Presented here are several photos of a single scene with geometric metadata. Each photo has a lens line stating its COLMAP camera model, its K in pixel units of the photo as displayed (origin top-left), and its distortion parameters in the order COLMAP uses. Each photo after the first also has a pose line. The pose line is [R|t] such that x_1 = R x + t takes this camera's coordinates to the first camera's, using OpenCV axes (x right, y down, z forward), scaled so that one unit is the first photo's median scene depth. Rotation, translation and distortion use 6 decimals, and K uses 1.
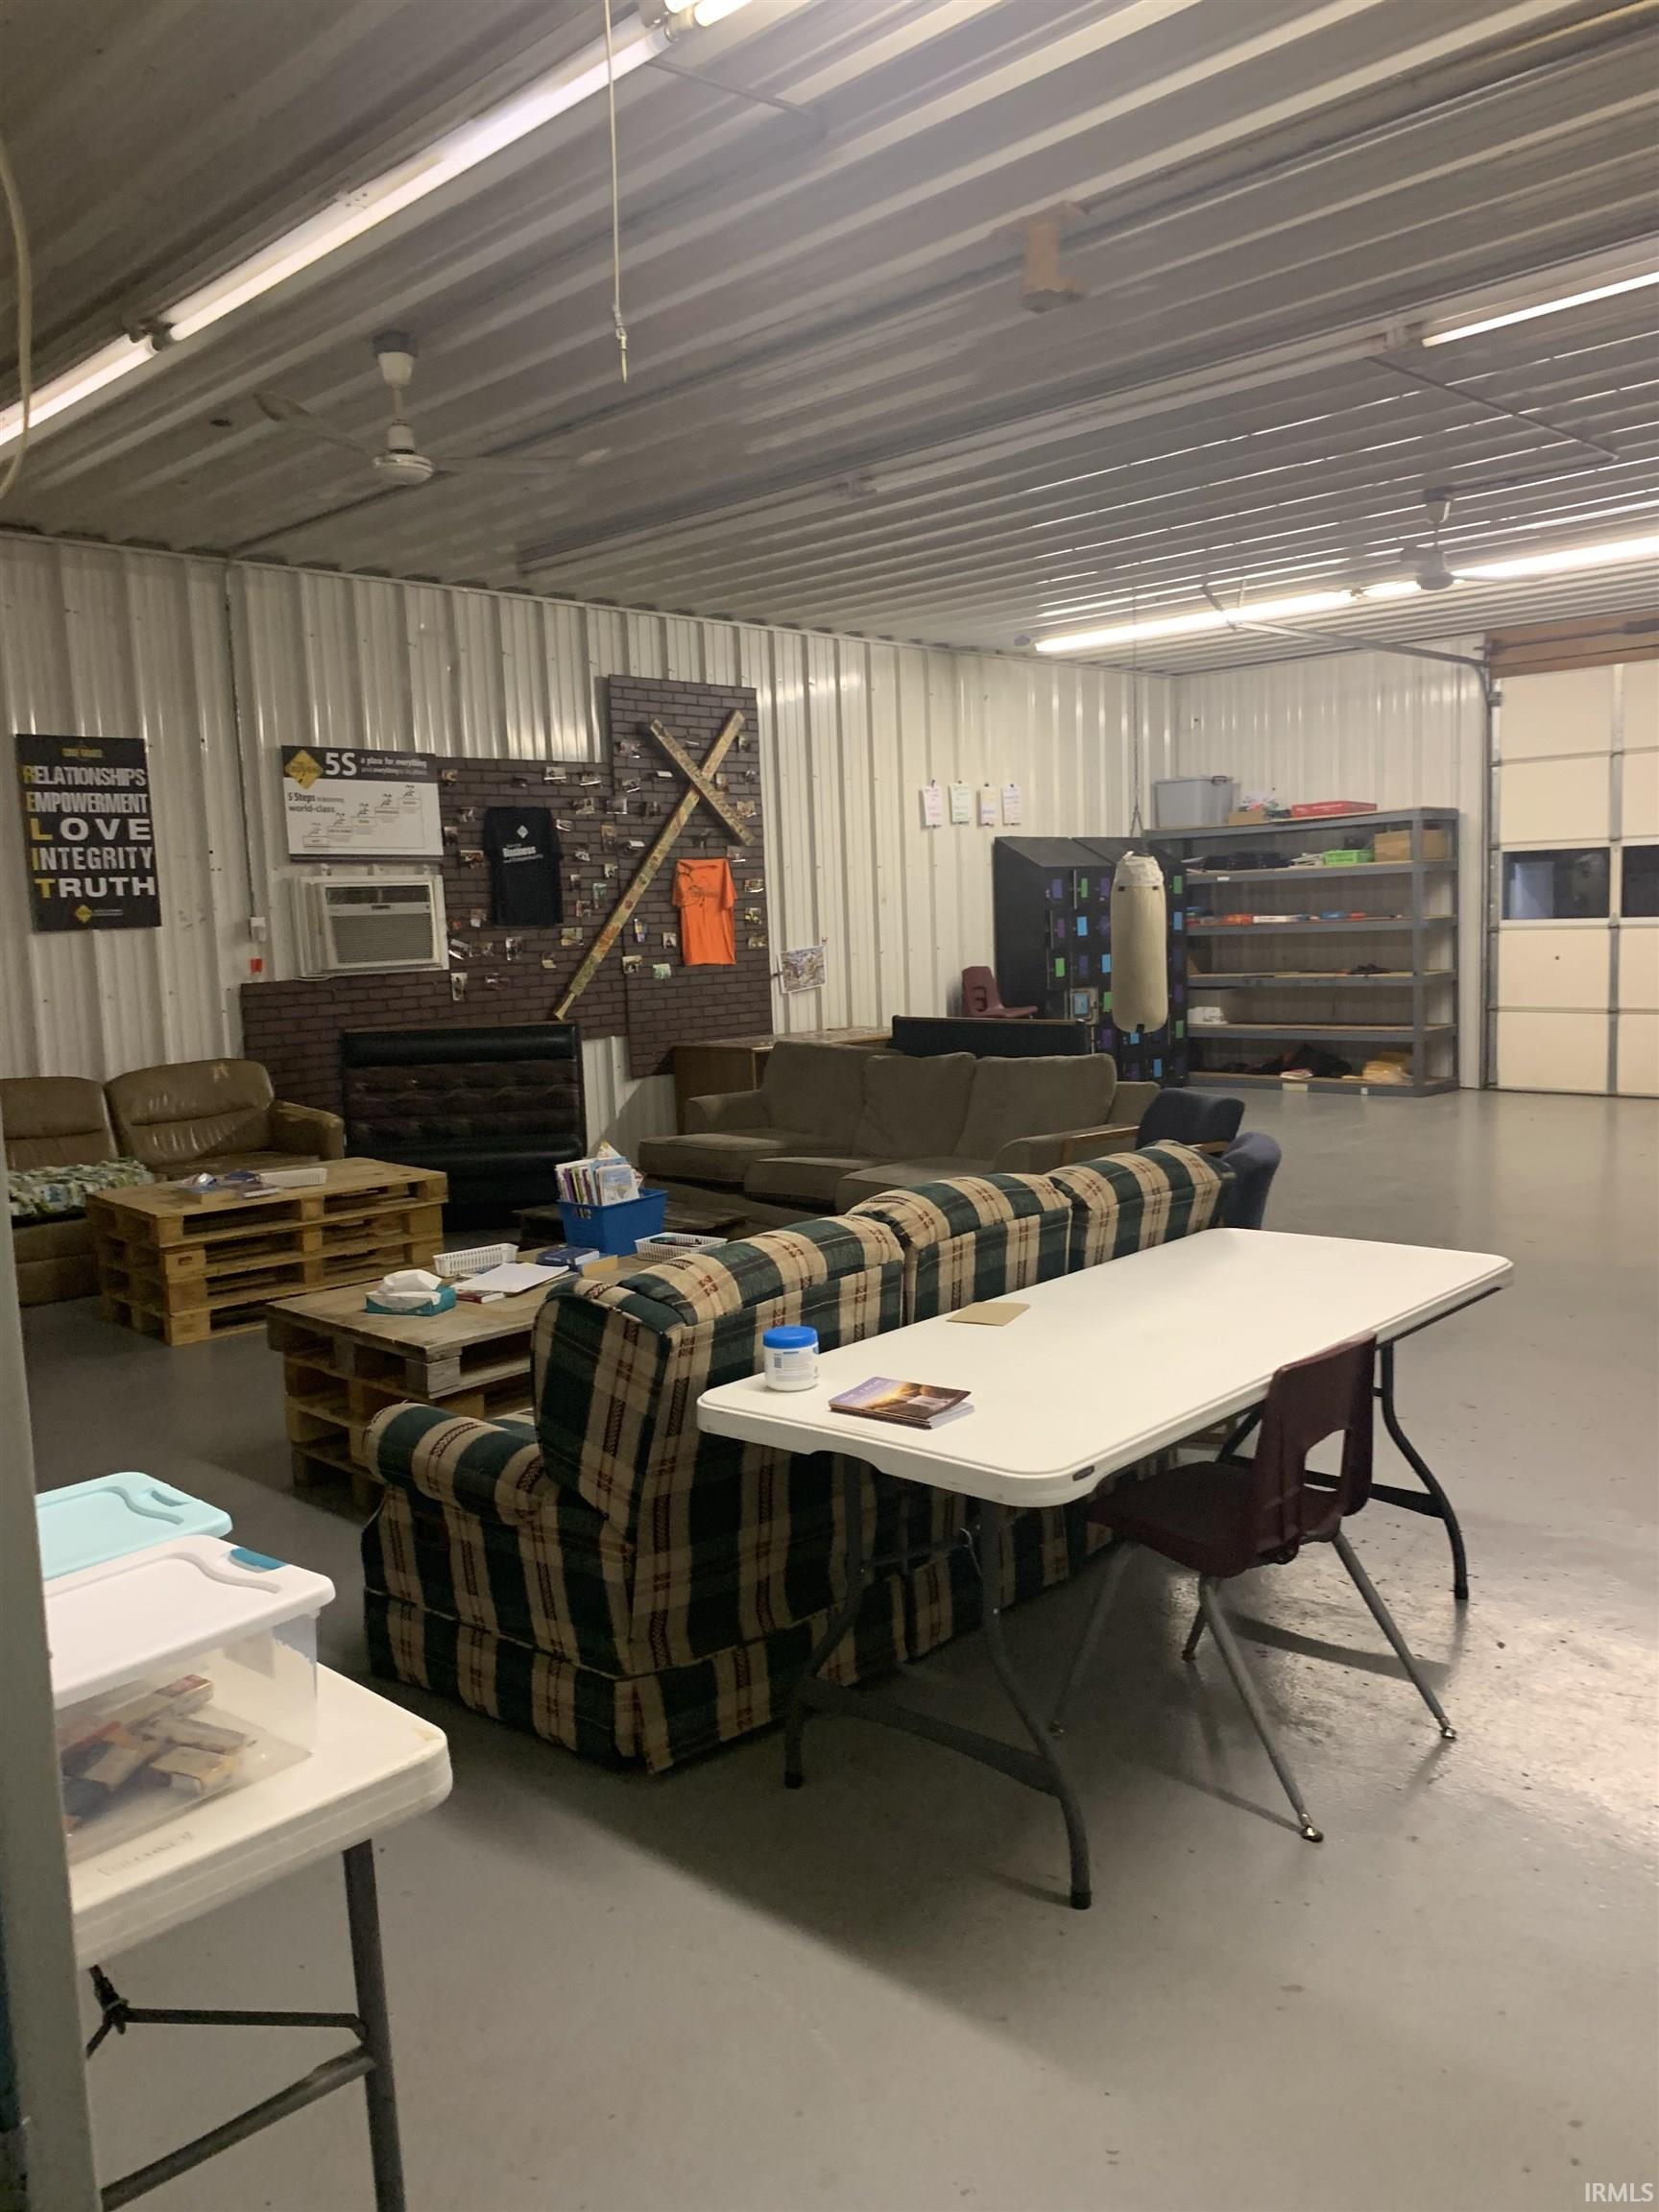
lens RADIAL K [[1694.3, 0, 831.0], [0, 1694.3, 1098.8], [0, 0, 1]] dist [0.123441, -0.250697]
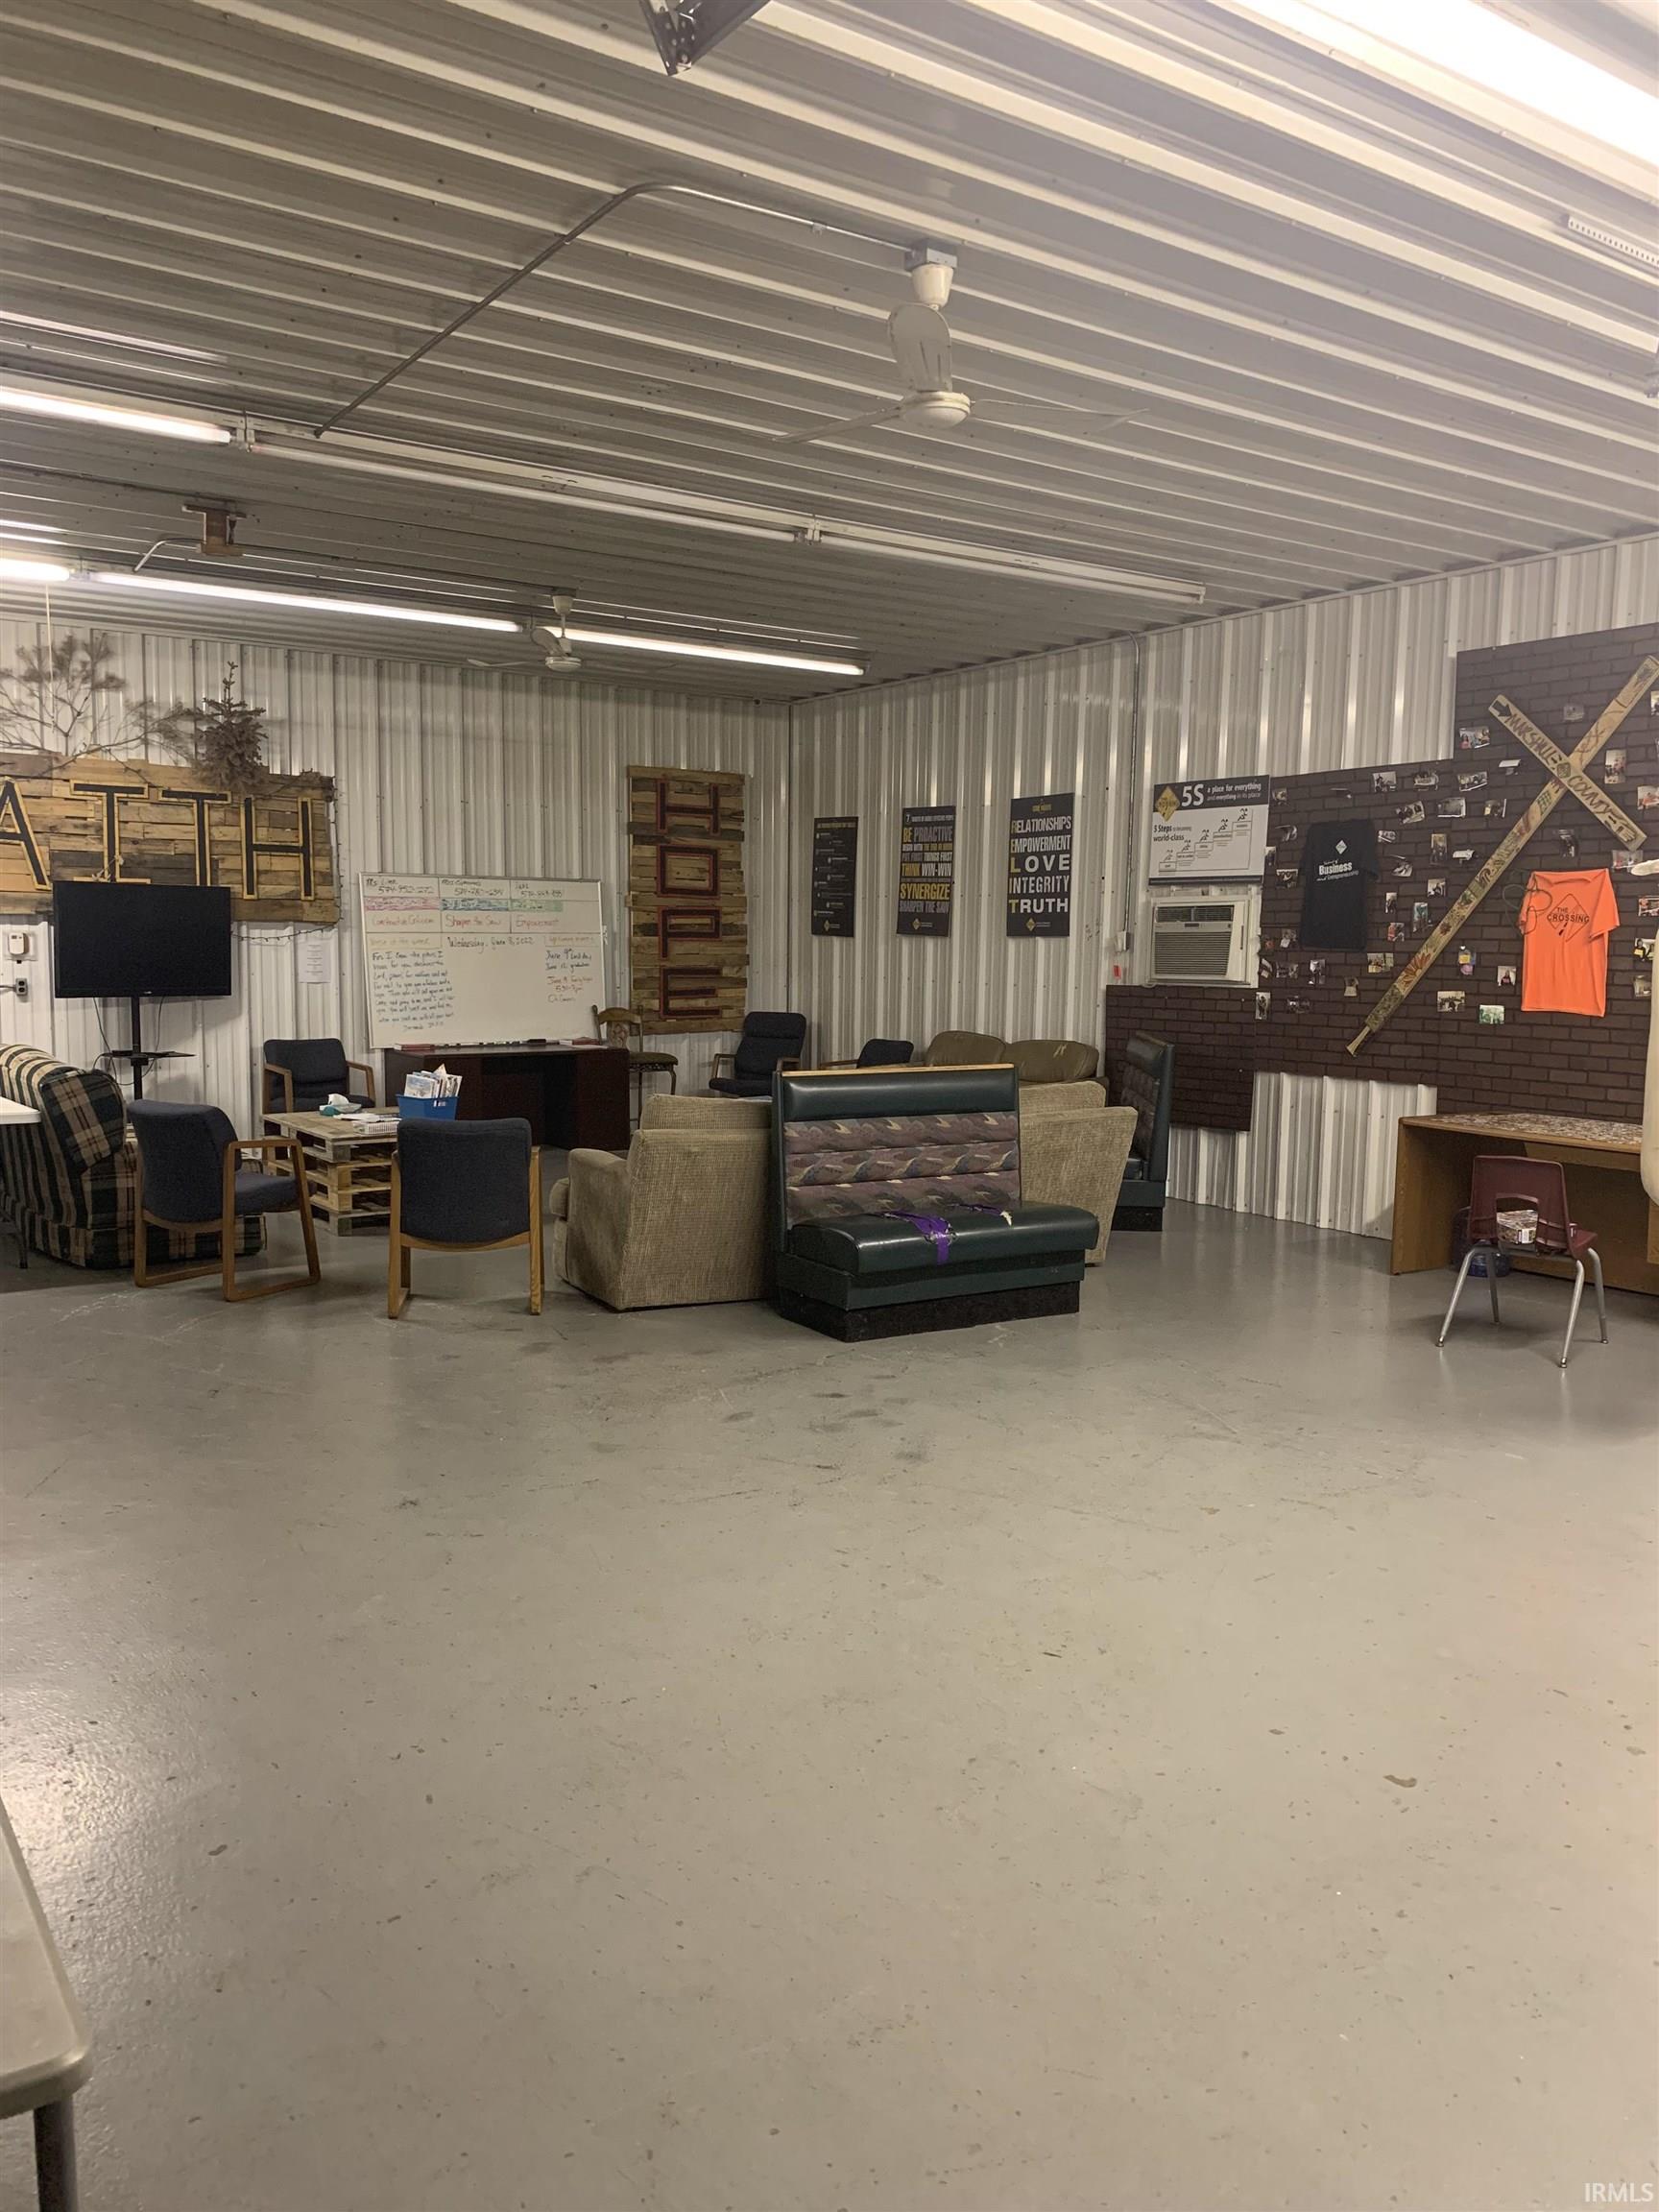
lens RADIAL K [[1694.3, 0, 831.0], [0, 1694.3, 1098.8], [0, 0, 1]] dist [0.123441, -0.250697]
pose [[-0.181031, 0.131684, -0.974622, 0.754872], [-0.109965, 0.982071, 0.153116, -0.128069], [0.977310, 0.134893, -0.163304, 0.857649]]
